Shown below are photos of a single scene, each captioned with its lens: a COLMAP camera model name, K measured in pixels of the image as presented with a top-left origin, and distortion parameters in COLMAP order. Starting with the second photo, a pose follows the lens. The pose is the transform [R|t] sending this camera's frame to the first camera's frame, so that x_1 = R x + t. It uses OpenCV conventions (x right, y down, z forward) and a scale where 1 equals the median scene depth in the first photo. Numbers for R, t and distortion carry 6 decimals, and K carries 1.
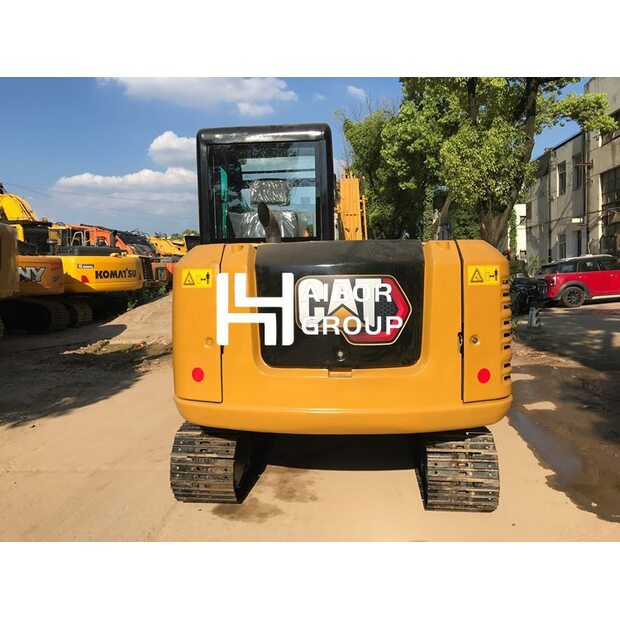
lens RADIAL K [[510.6, 0, 310.0], [0, 510.6, 310.0], [0, 0, 1]] dist [0.014943, -0.011833]
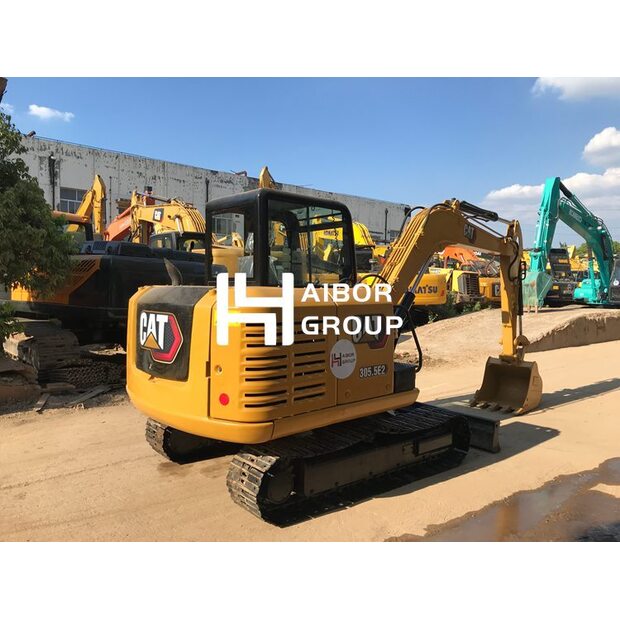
lens RADIAL K [[510.6, 0, 310.0], [0, 510.6, 310.0], [0, 0, 1]] dist [0.014943, -0.011833]
pose [[0.716334, 0.058561, -0.695295, 1.184850], [-0.072920, 0.997298, 0.008871, -0.099885], [0.693936, 0.044346, 0.718669, 0.221336]]
